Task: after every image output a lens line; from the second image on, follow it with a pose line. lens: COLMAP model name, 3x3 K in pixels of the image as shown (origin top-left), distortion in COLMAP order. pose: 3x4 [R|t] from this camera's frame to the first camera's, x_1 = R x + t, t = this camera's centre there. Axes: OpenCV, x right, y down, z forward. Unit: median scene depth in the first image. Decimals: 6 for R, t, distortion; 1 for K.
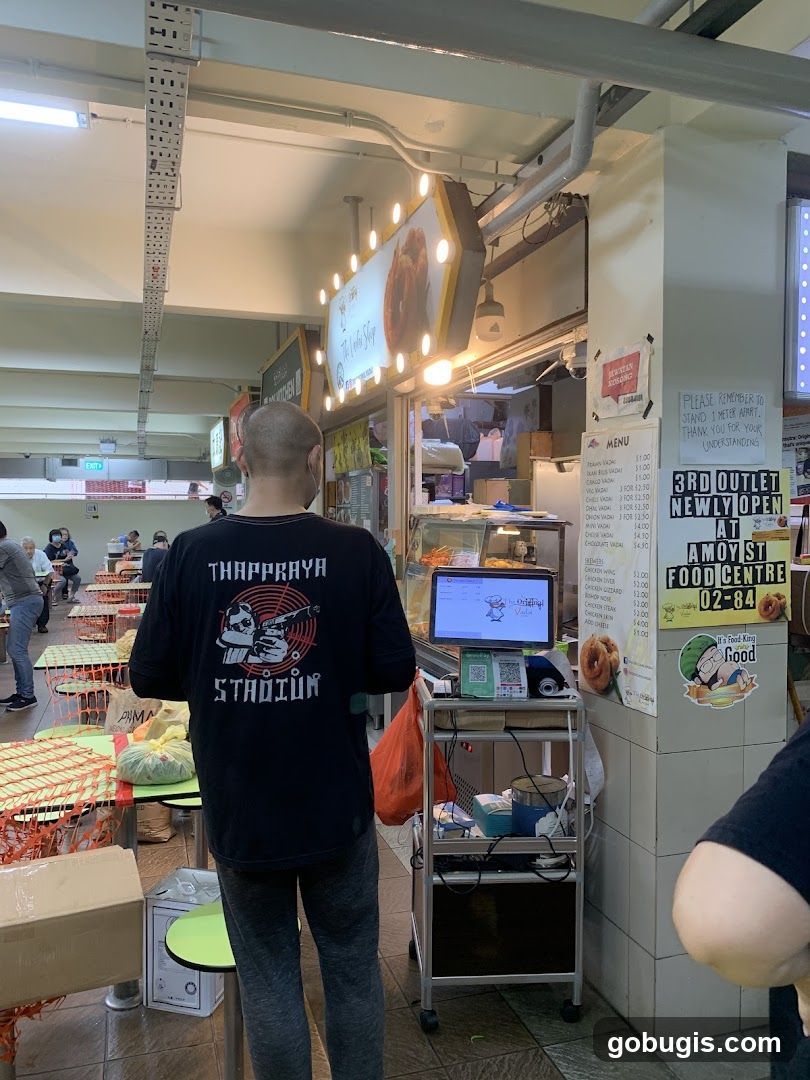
lens RADIAL K [[832.2, 0, 407.0], [0, 832.2, 548.0], [0, 0, 1]] dist [0.028138, -0.024743]
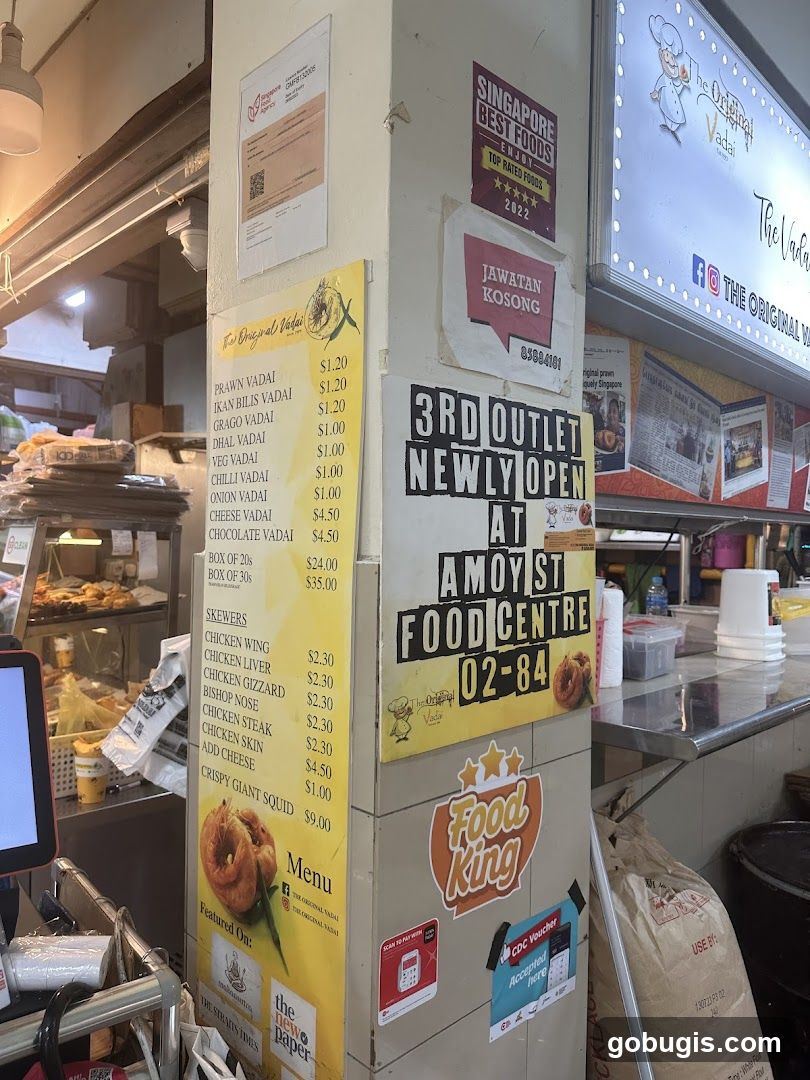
lens RADIAL K [[766.6, 0, 409.1], [0, 766.6, 537.5], [0, 0, 1]] dist [0.053985, -0.029175]
pose [[0.895348, 0.014450, 0.445133, 0.140514], [0.001848, 0.999344, -0.036157, 0.000032], [-0.445364, 0.033196, 0.894734, 0.634487]]
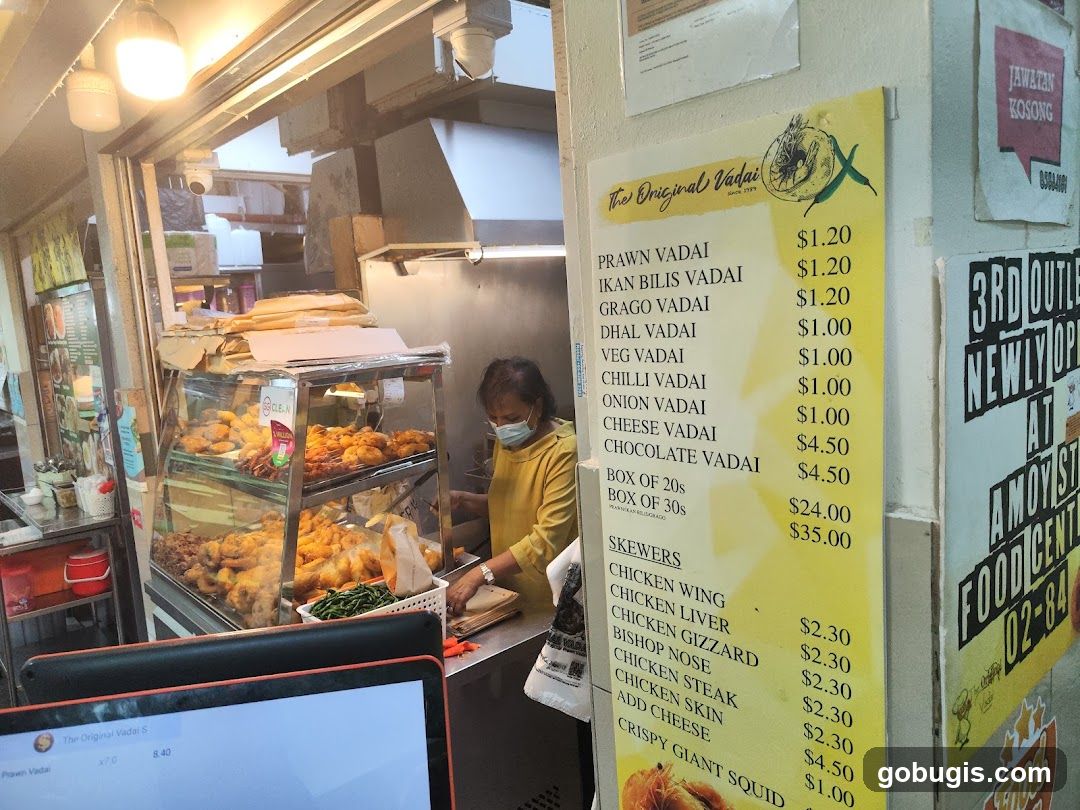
lens RADIAL K [[766.6, 0, 529.8], [0, 766.6, 399.9], [0, 0, 1]] dist [0.053985, -0.029175]
pose [[0.918535, -0.111782, 0.379208, 0.065045], [0.083471, 0.992406, 0.090350, -0.079489], [-0.386428, -0.051336, 0.920890, 0.780069]]
